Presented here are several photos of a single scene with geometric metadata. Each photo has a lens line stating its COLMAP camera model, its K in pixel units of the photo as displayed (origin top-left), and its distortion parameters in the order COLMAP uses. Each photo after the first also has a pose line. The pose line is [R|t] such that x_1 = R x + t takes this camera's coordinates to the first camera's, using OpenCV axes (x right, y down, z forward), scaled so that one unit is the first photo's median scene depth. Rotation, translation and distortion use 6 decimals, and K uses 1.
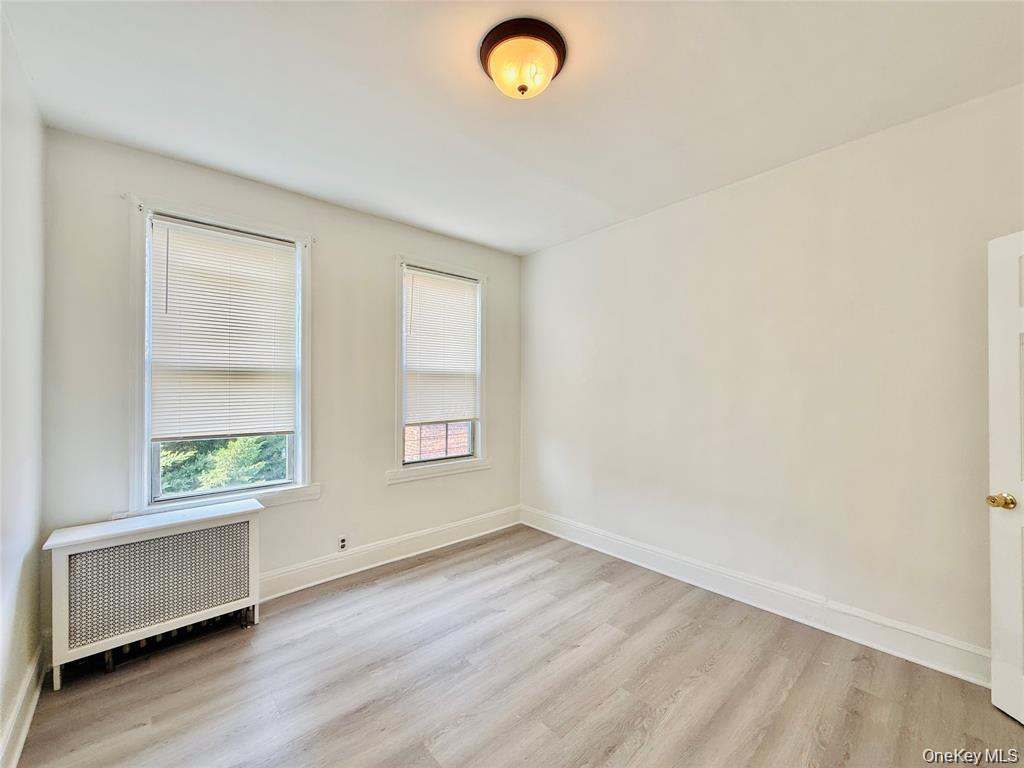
lens RADIAL K [[409.0, 0, 511.7], [0, 409.0, 387.0], [0, 0, 1]] dist [0.001024, 0.000059]
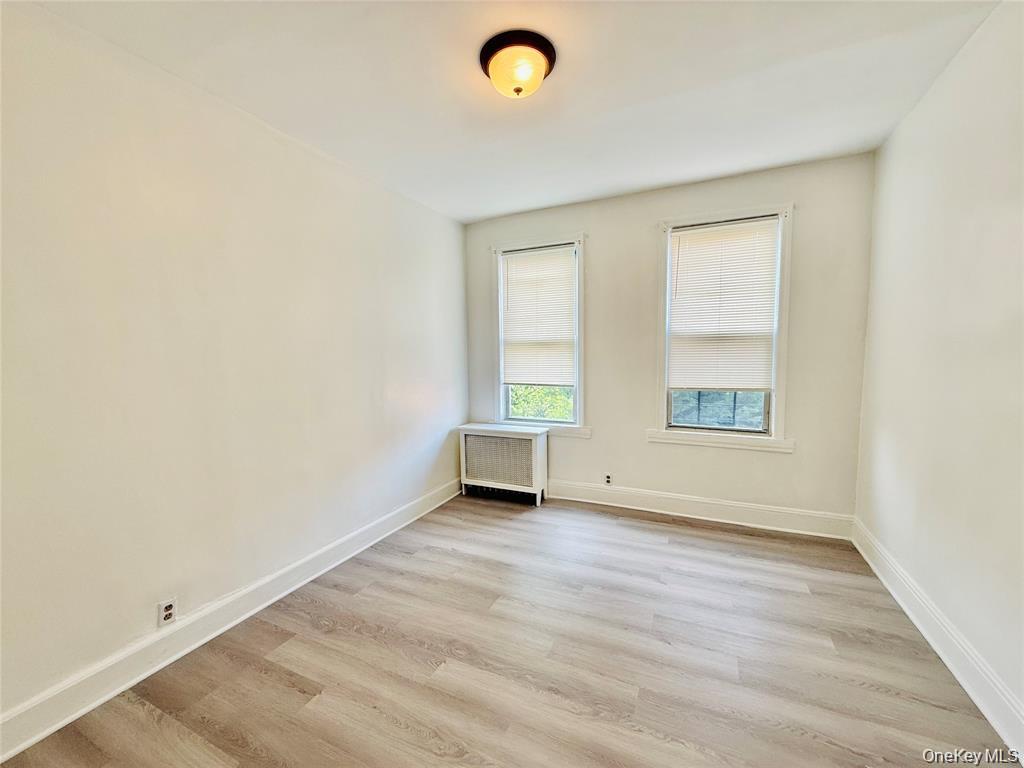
lens RADIAL K [[409.0, 0, 516.3], [0, 409.0, 384.9], [0, 0, 1]] dist [0.001024, 0.000059]
pose [[0.400630, 0.067235, -0.913770, 0.589399], [0.010881, 0.996884, 0.078121, -0.001613], [0.916175, -0.041240, 0.398650, 0.264993]]
